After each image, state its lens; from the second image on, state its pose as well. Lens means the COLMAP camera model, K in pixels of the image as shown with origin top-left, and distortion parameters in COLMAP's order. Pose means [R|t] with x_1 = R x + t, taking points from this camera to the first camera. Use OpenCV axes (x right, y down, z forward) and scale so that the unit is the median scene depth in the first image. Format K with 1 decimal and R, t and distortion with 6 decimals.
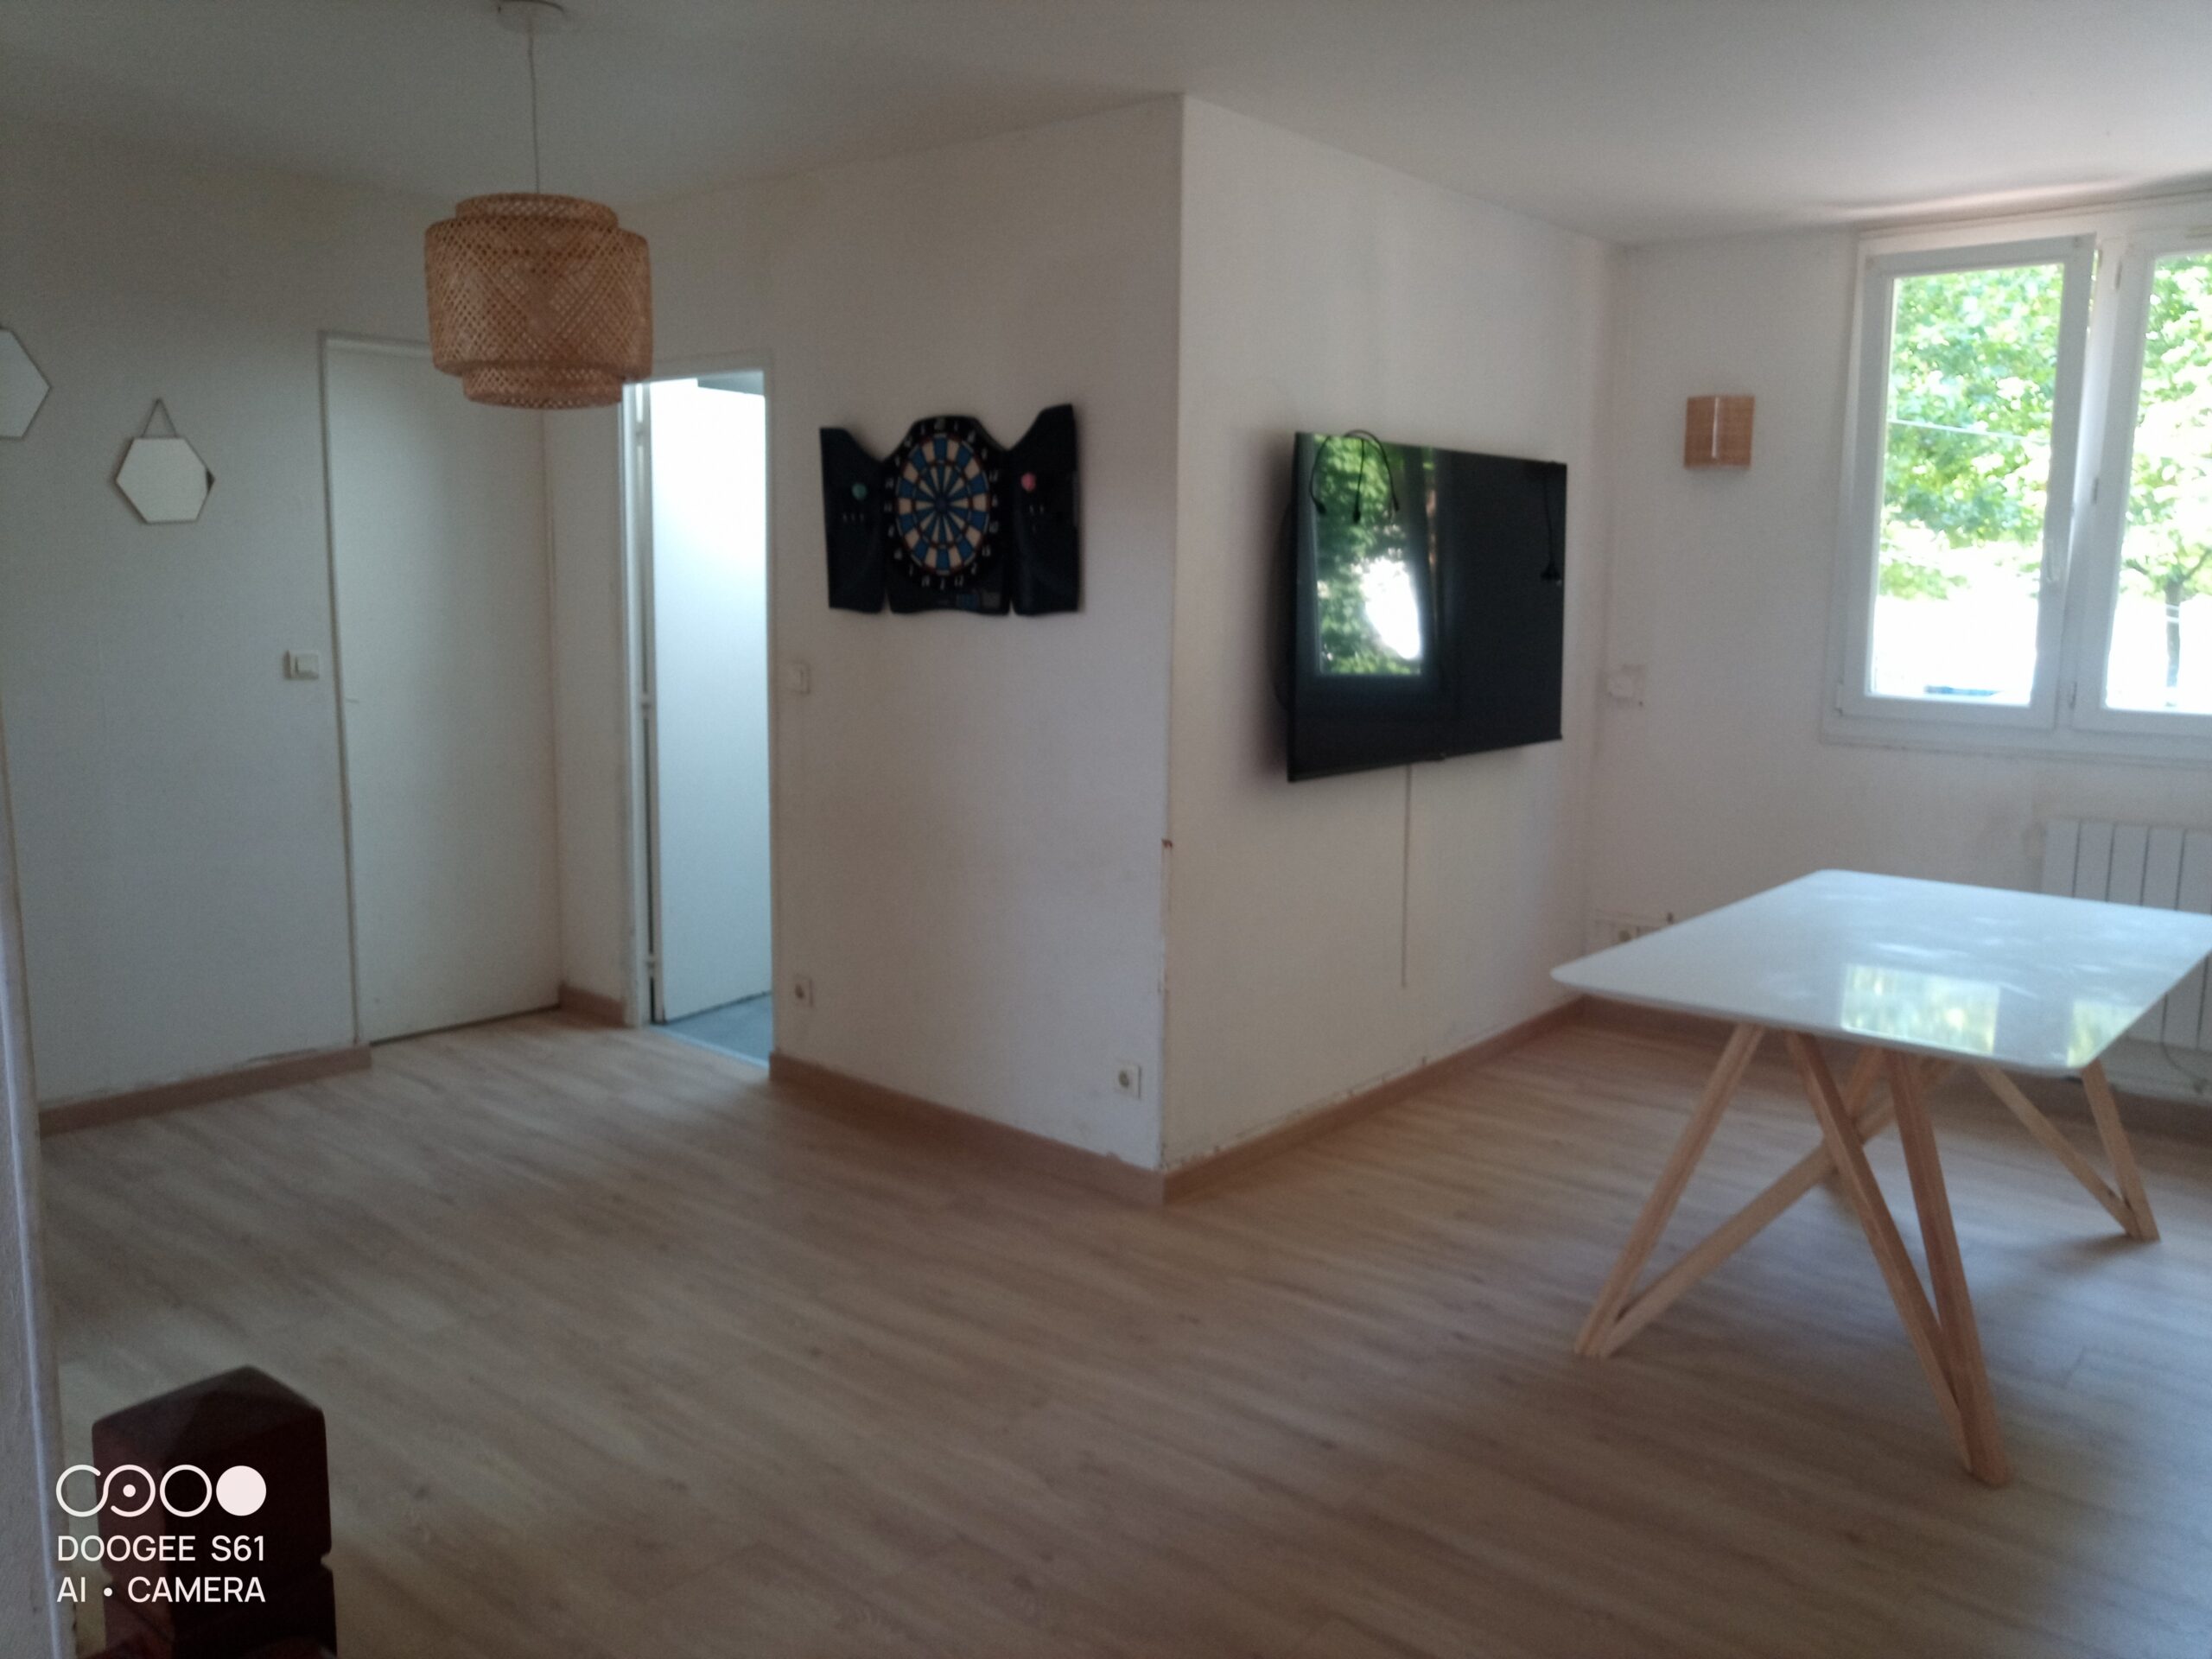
lens RADIAL K [[1696.9, 0, 1100.2], [0, 1696.9, 829.3], [0, 0, 1]] dist [0.000071, -0.001248]
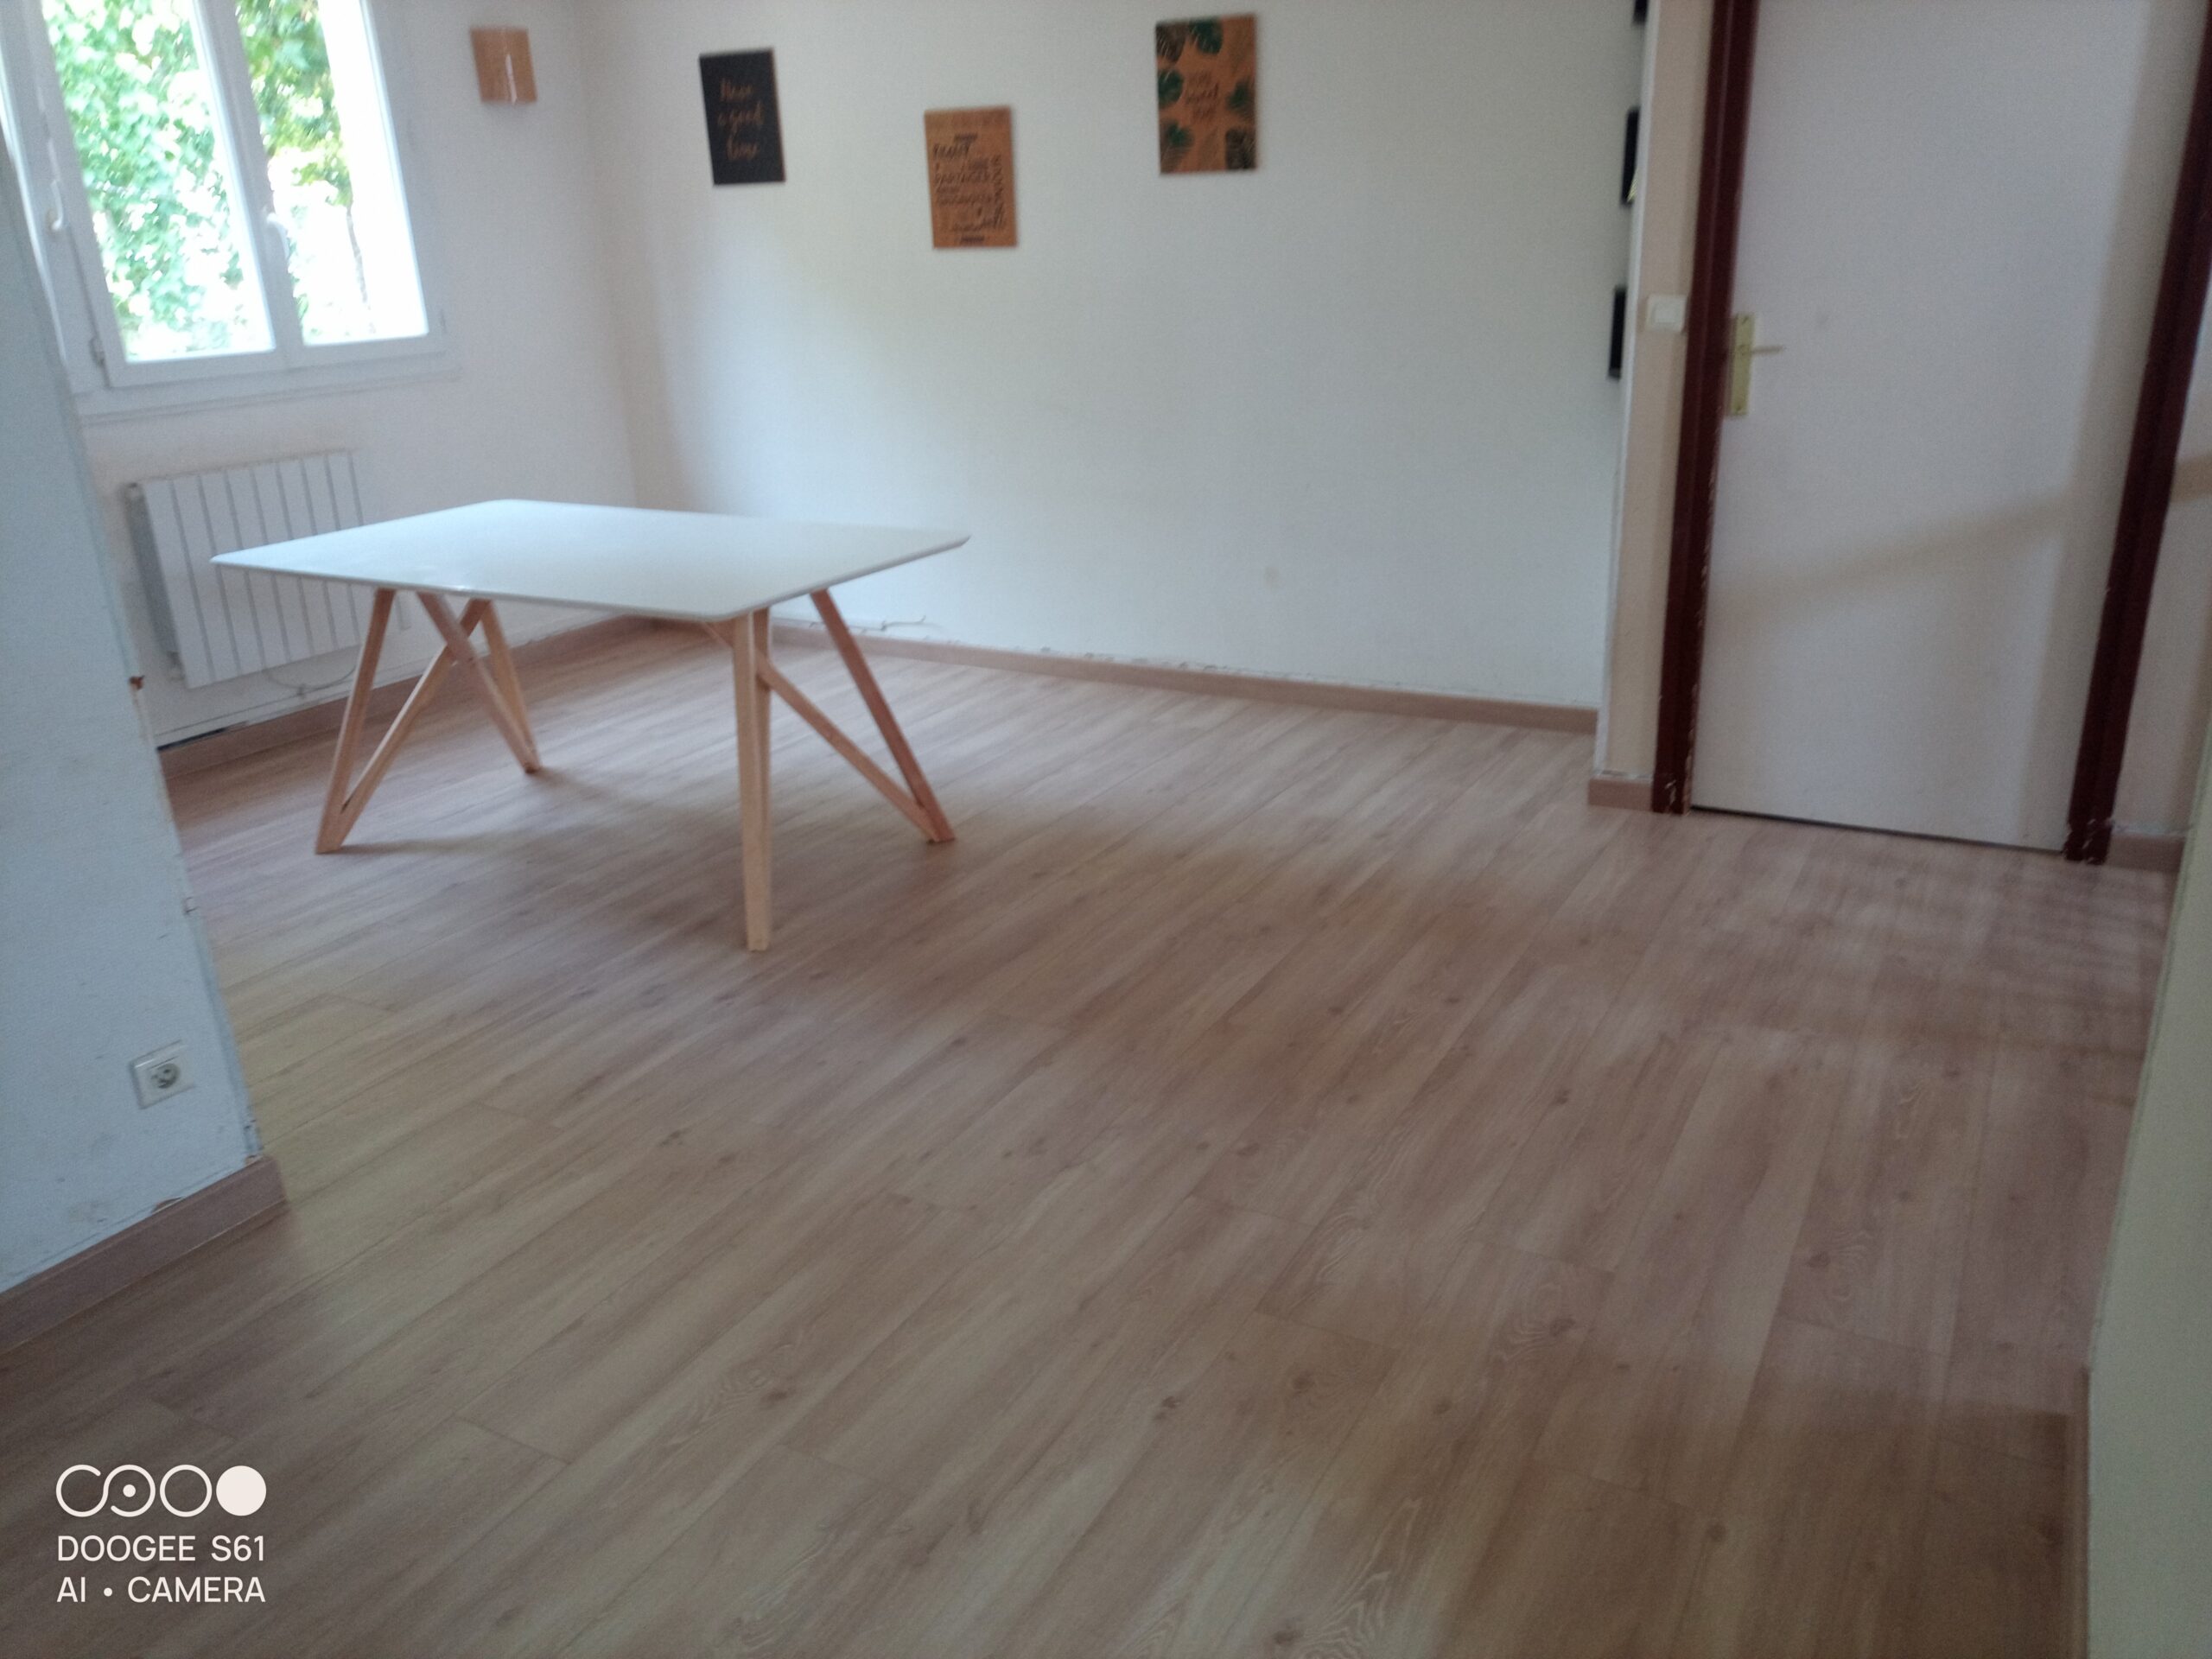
lens RADIAL K [[1675.8, 0, 1115.1], [0, 1675.8, 823.3], [0, 0, 1]] dist [-0.022178, 0.049422]
pose [[-0.172924, -0.351320, 0.920148, -0.573046], [0.186522, 0.905636, 0.380833, -0.105757], [-0.967113, 0.237483, -0.091078, 0.681901]]
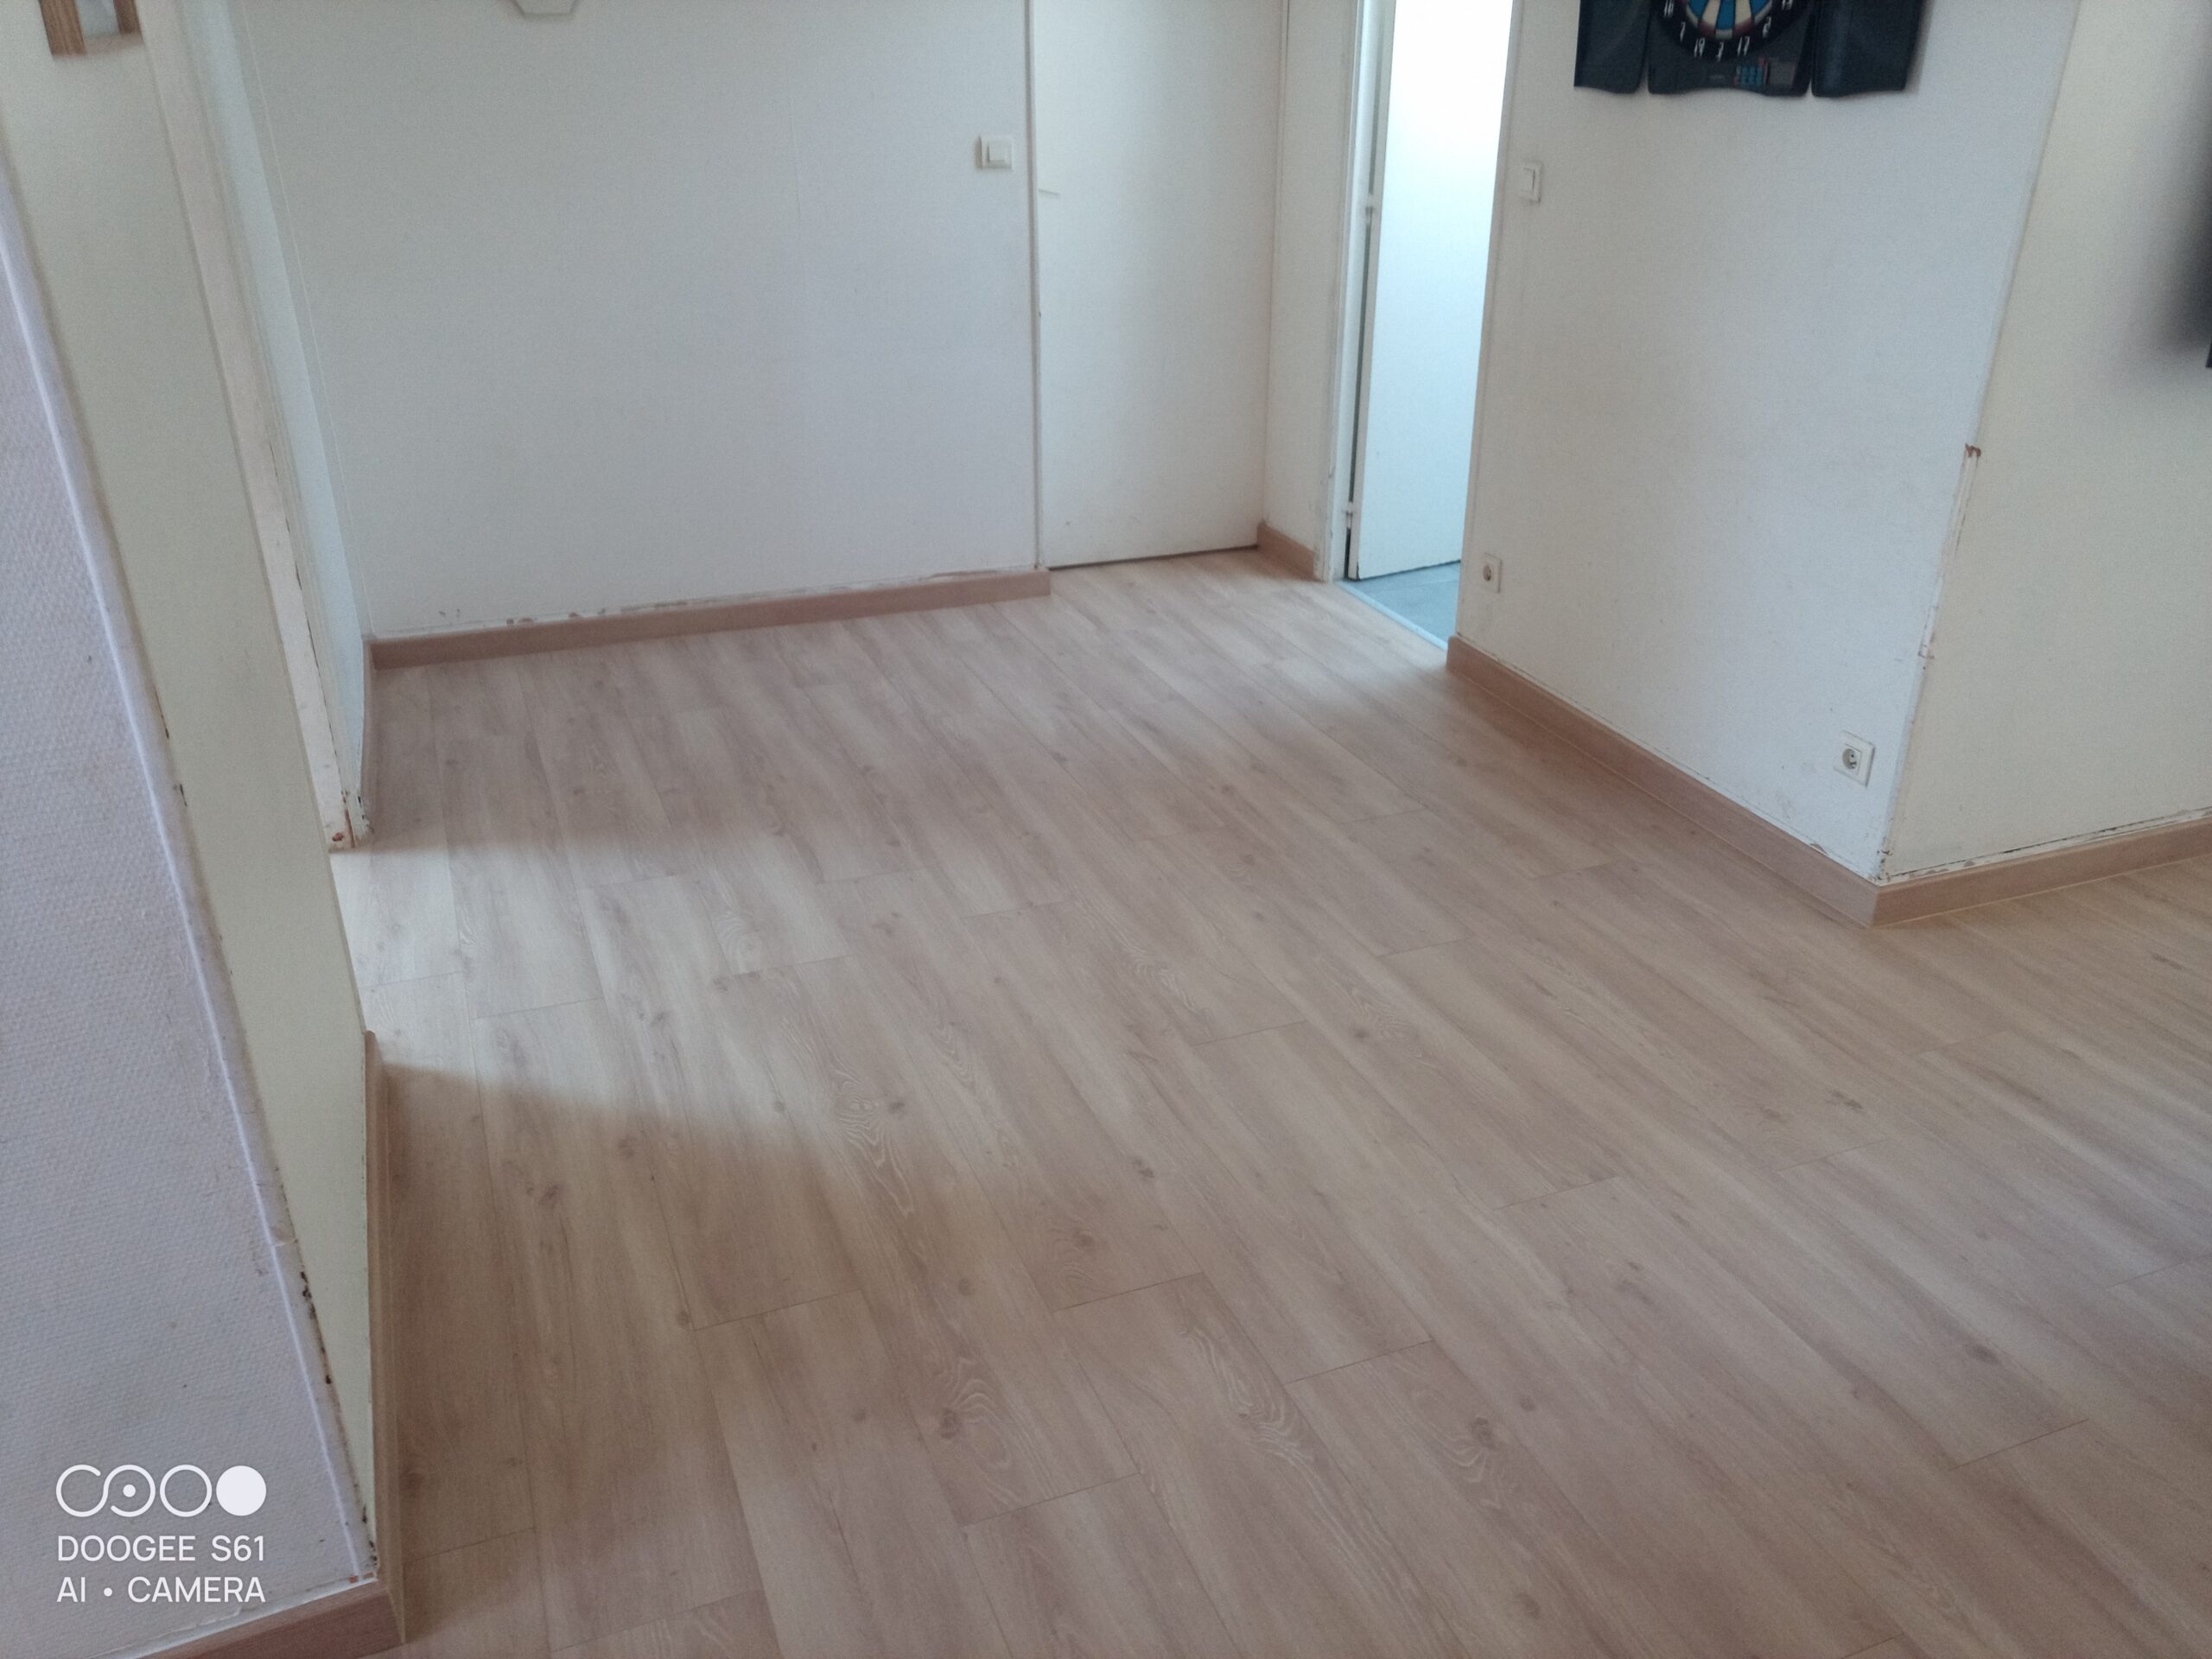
lens RADIAL K [[1675.8, 0, 1115.1], [0, 1675.8, 823.3], [0, 0, 1]] dist [-0.022178, 0.049422]
pose [[0.882312, 0.190349, -0.430456, 0.050791], [-0.059816, 0.952504, 0.298594, -0.028803], [0.466848, -0.237705, 0.851792, 0.195904]]
